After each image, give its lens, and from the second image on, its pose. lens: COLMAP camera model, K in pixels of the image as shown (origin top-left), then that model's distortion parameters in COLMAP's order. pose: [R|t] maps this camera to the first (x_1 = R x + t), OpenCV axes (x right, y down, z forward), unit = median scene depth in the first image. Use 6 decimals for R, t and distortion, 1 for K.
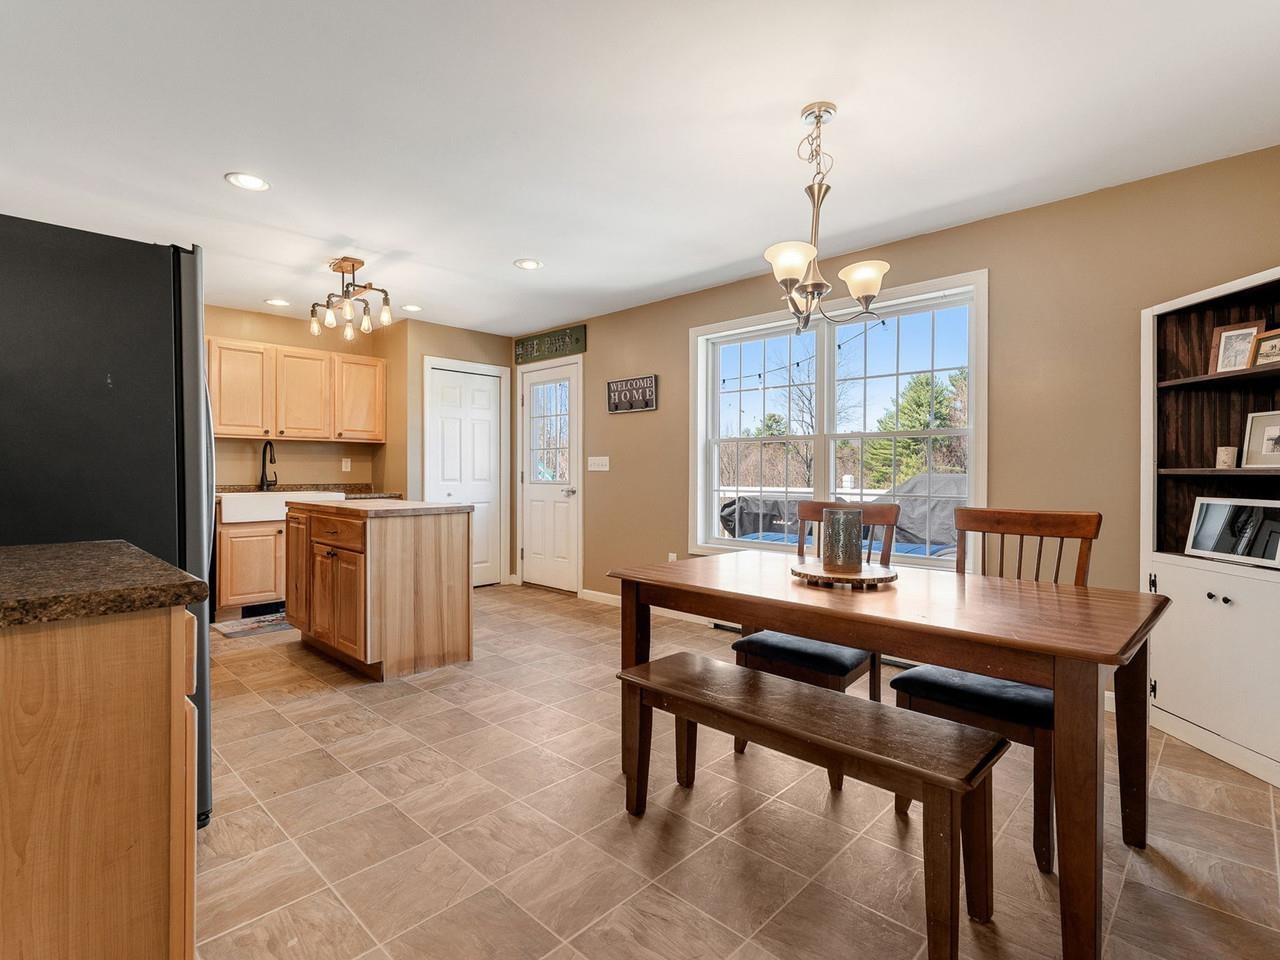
lens RADIAL K [[623.0, 0, 638.5], [0, 623.0, 476.3], [0, 0, 1]] dist [0.001242, 0.001225]
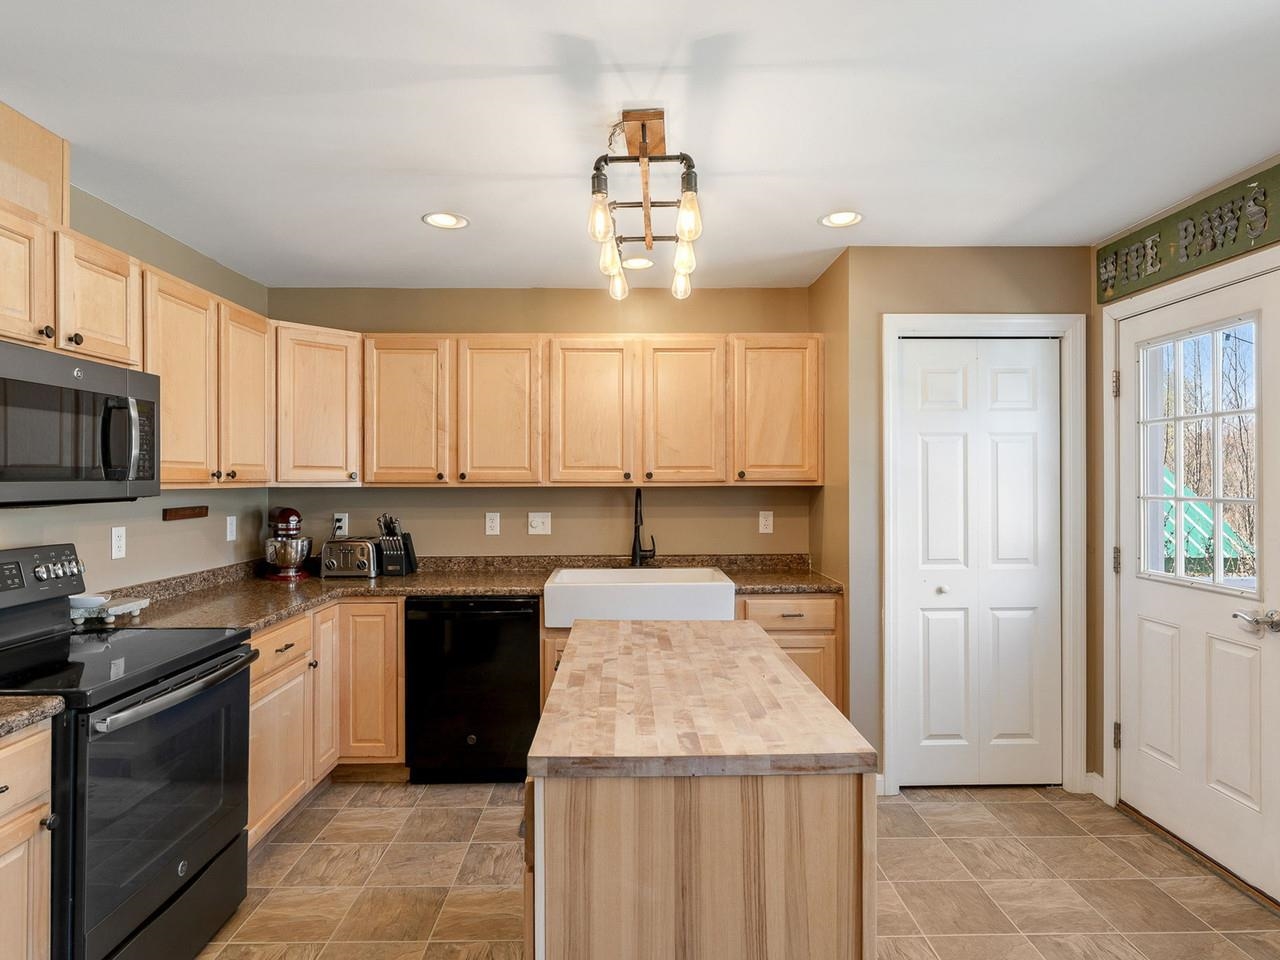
lens RADIAL K [[718.4, 0, 642.2], [0, 718.4, 476.0], [0, 0, 1]] dist [-0.006404, -0.000005]
pose [[0.693835, -0.004706, -0.720119, -0.063201], [-0.001672, 0.999965, -0.008146, -0.059454], [0.720132, 0.006856, 0.693803, 0.467049]]
